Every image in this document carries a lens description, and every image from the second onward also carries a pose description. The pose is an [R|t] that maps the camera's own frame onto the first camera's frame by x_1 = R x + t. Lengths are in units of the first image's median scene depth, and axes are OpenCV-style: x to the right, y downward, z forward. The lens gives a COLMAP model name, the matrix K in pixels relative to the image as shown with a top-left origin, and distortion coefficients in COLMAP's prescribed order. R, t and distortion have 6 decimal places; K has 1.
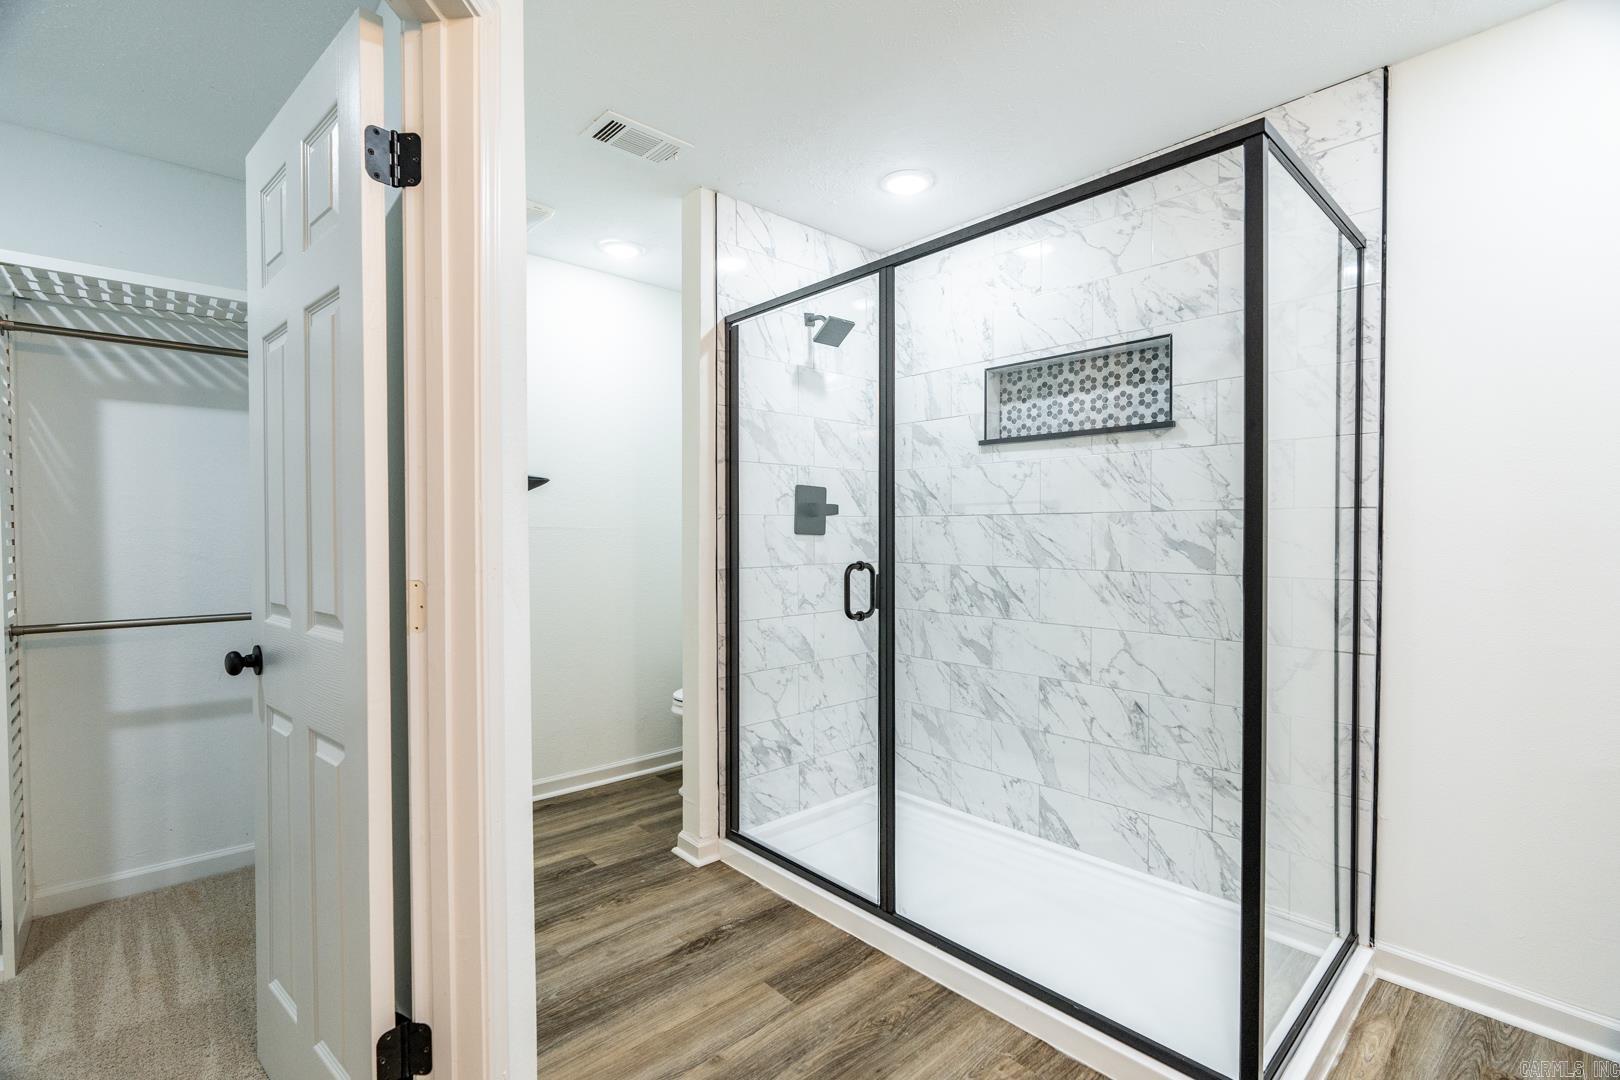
lens RADIAL K [[740.7, 0, 801.3], [0, 740.7, 543.0], [0, 0, 1]] dist [-0.004807, 0.000848]
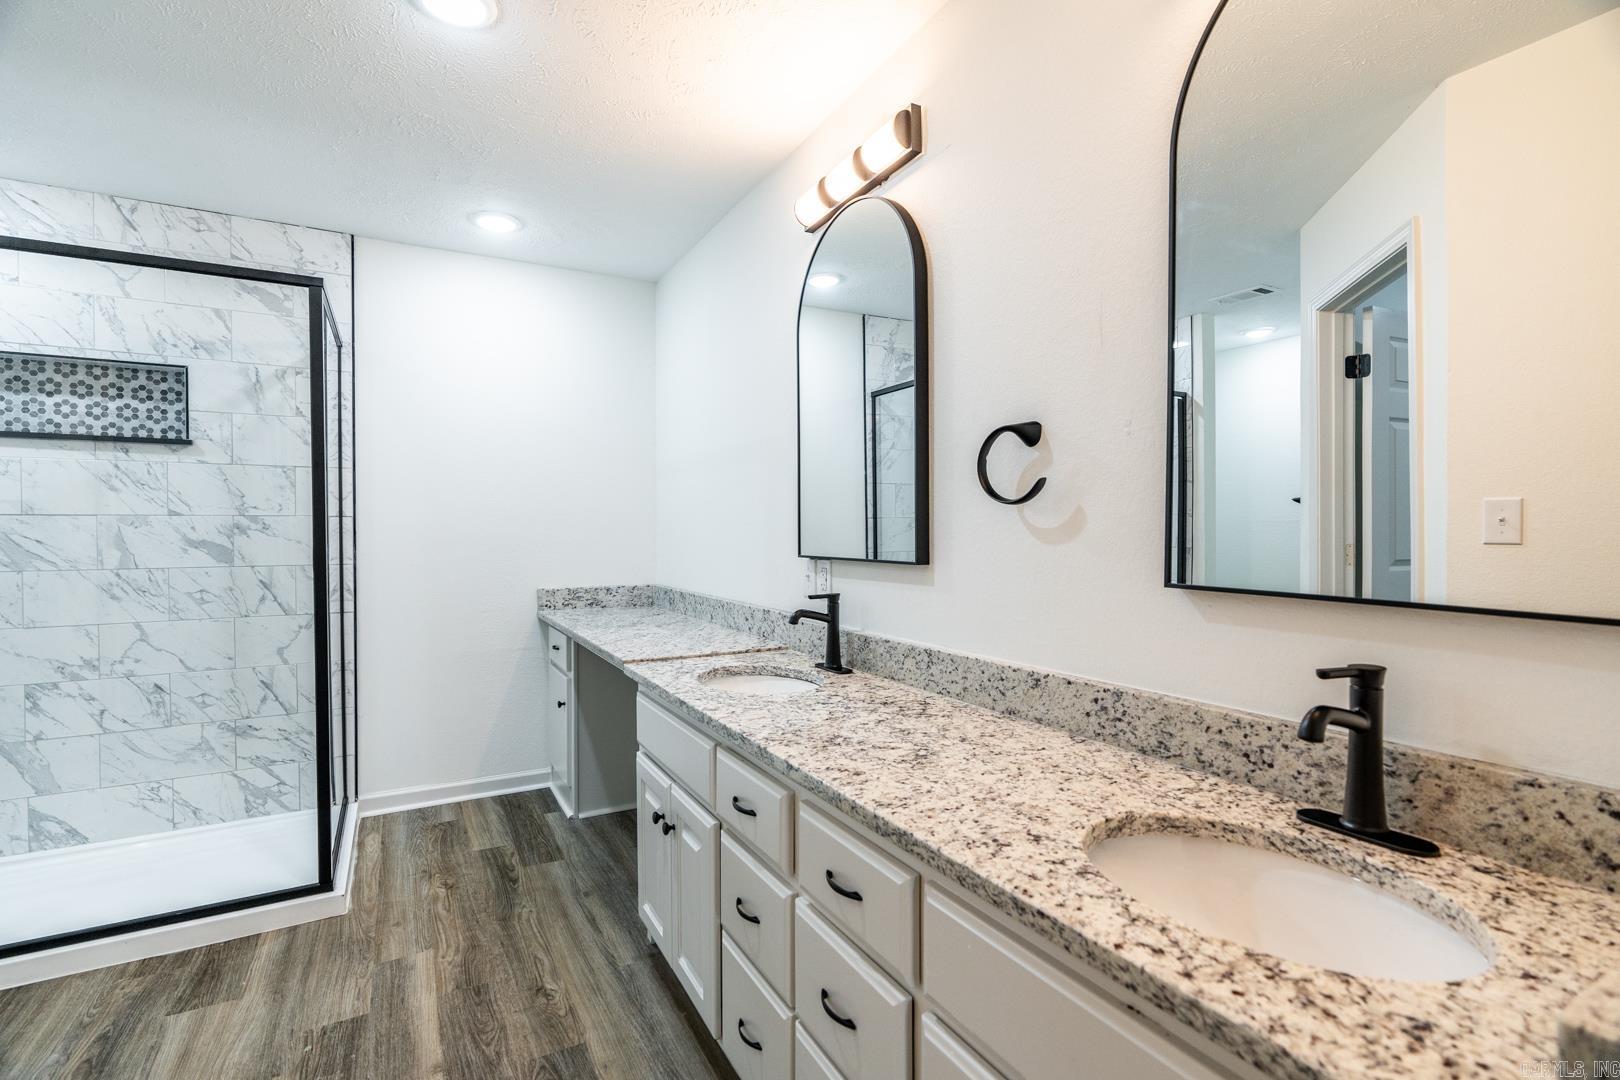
lens RADIAL K [[740.7, 0, 804.9], [0, 740.7, 537.5], [0, 0, 1]] dist [-0.004807, 0.000848]
pose [[0.238047, -0.008357, 0.971218, -0.394996], [0.019150, 0.999809, 0.003910, 0.006282], [-0.971065, 0.017668, 0.238162, -0.228199]]
